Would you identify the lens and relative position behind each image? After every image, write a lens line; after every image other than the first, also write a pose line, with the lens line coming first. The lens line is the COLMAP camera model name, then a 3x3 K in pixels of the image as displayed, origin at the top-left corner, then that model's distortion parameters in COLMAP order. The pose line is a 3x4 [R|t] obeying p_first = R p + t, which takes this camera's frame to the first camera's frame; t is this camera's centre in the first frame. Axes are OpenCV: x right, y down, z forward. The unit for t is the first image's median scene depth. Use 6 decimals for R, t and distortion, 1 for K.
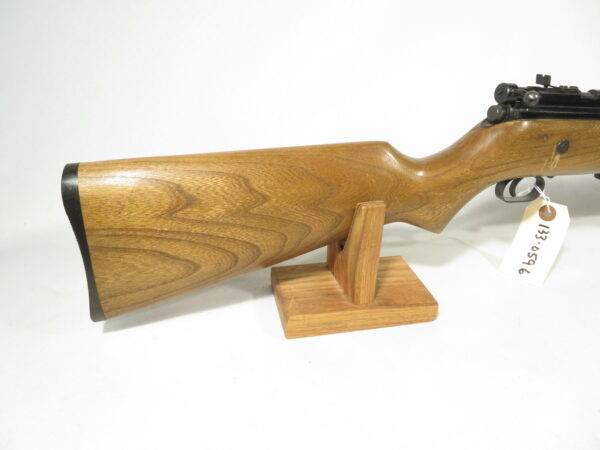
lens RADIAL K [[433.7, 0, 300.0], [0, 433.7, 225.0], [0, 0, 1]] dist [0.004850, -0.000803]
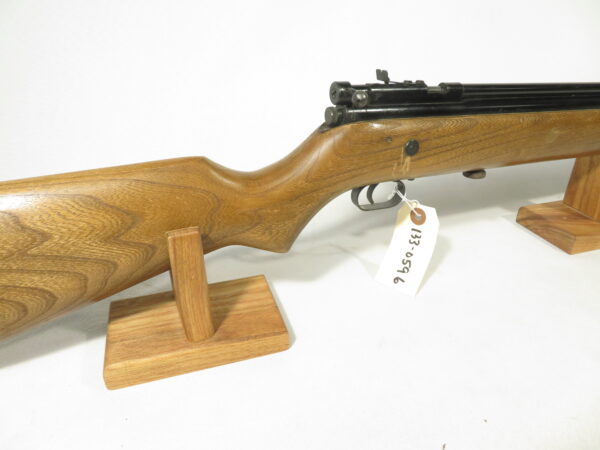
lens RADIAL K [[433.7, 0, 300.0], [0, 433.7, 225.0], [0, 0, 1]] dist [0.004850, -0.000803]
pose [[0.994977, -0.070651, 0.070923, 0.303933], [0.068940, 0.997274, 0.026296, -0.061463], [-0.072588, -0.021274, 0.997135, 0.113033]]
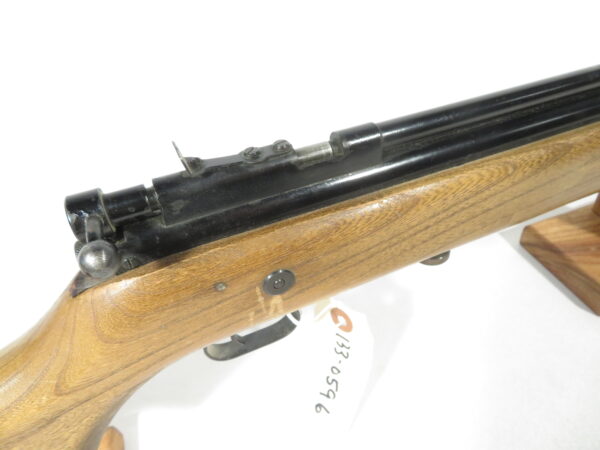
lens RADIAL K [[433.7, 0, 300.0], [0, 433.7, 225.0], [0, 0, 1]] dist [0.004850, -0.000803]
pose [[0.984301, -0.176367, -0.006840, 0.654857], [0.172676, 0.954235, 0.244170, -0.351635], [-0.036537, -0.241518, 0.969708, 0.588171]]
